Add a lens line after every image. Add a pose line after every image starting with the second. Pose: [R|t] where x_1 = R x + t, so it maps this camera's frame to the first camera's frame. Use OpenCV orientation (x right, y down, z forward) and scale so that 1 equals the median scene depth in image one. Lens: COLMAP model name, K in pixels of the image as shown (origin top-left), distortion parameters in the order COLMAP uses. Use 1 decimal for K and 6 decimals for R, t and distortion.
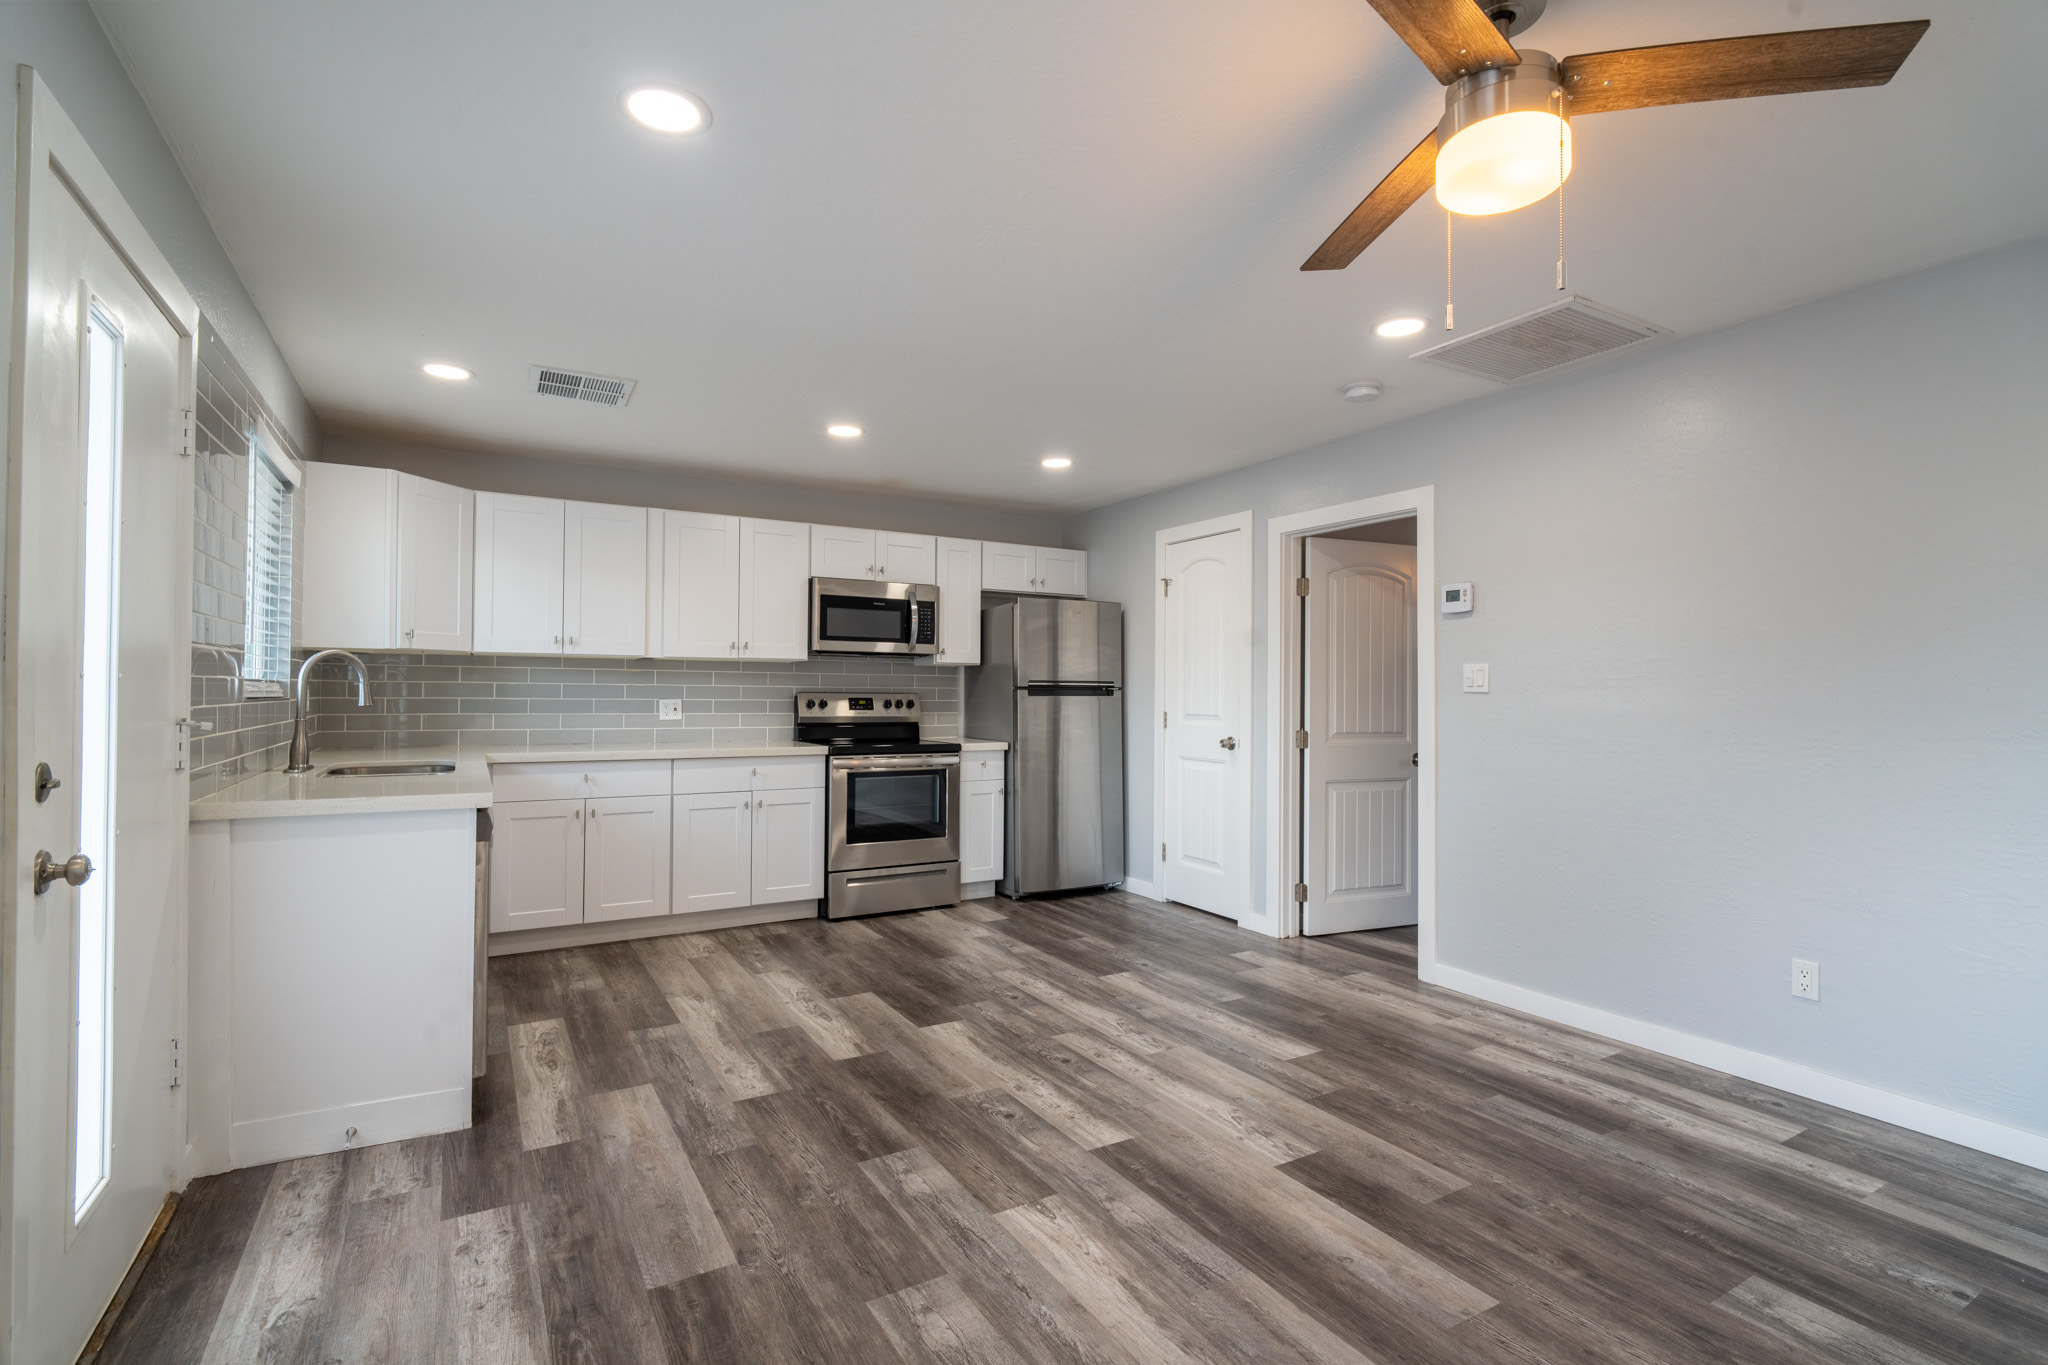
lens RADIAL K [[955.7, 0, 1028.4], [0, 955.7, 680.6], [0, 0, 1]] dist [0.002420, -0.003934]
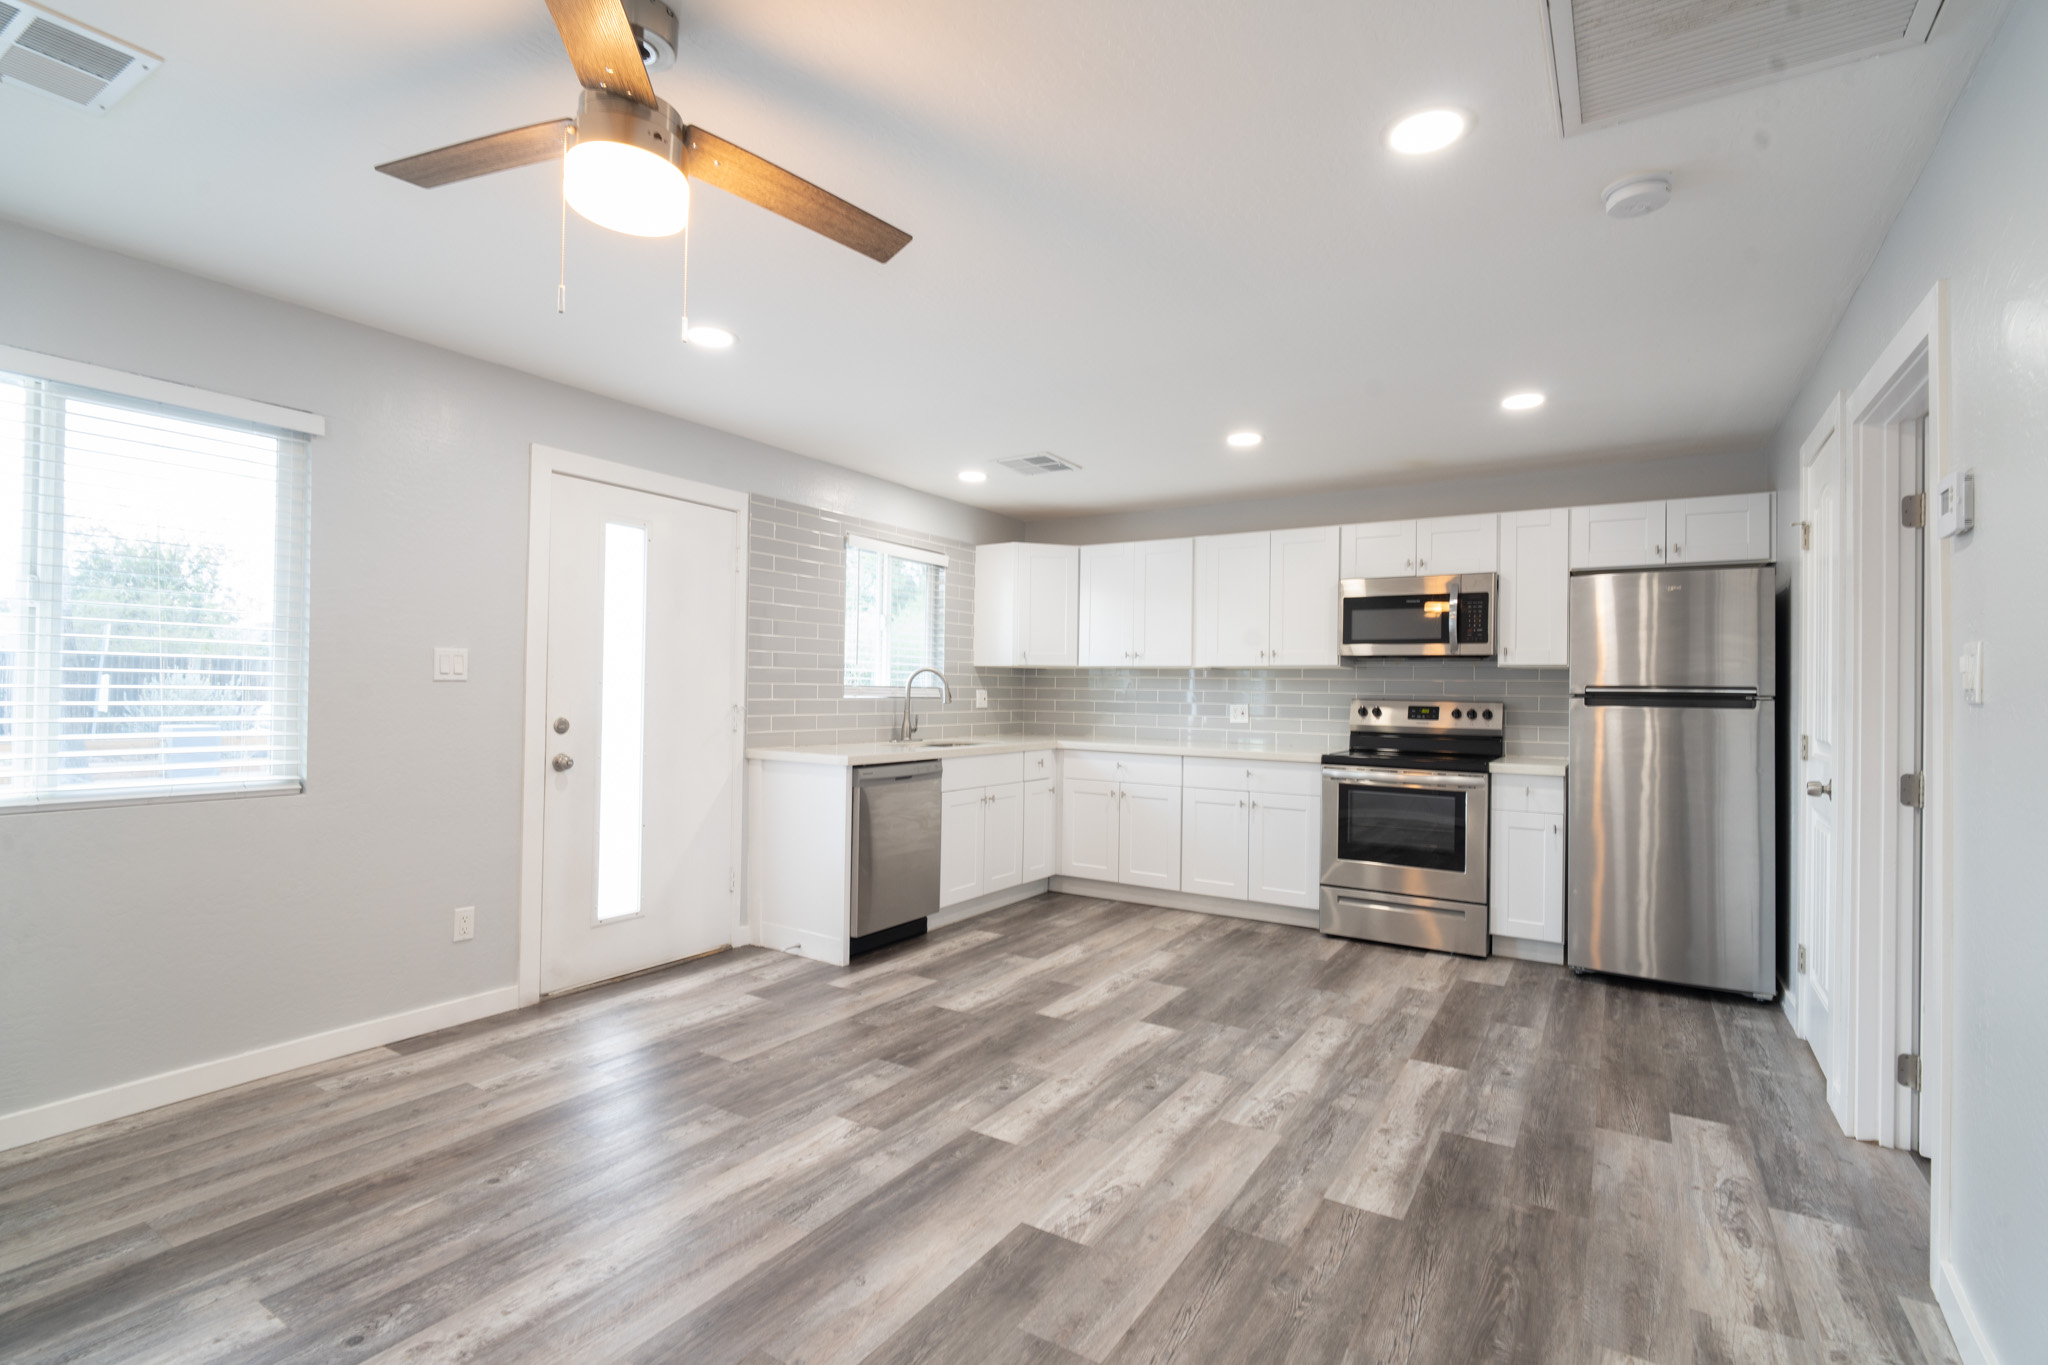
lens RADIAL K [[955.7, 0, 1026.4], [0, 955.7, 684.1], [0, 0, 1]] dist [0.002420, -0.003934]
pose [[0.452977, -0.006865, -0.891496, 0.673677], [-0.000343, 0.999969, -0.007875, 0.006638], [0.891522, 0.003873, 0.452961, 0.377198]]
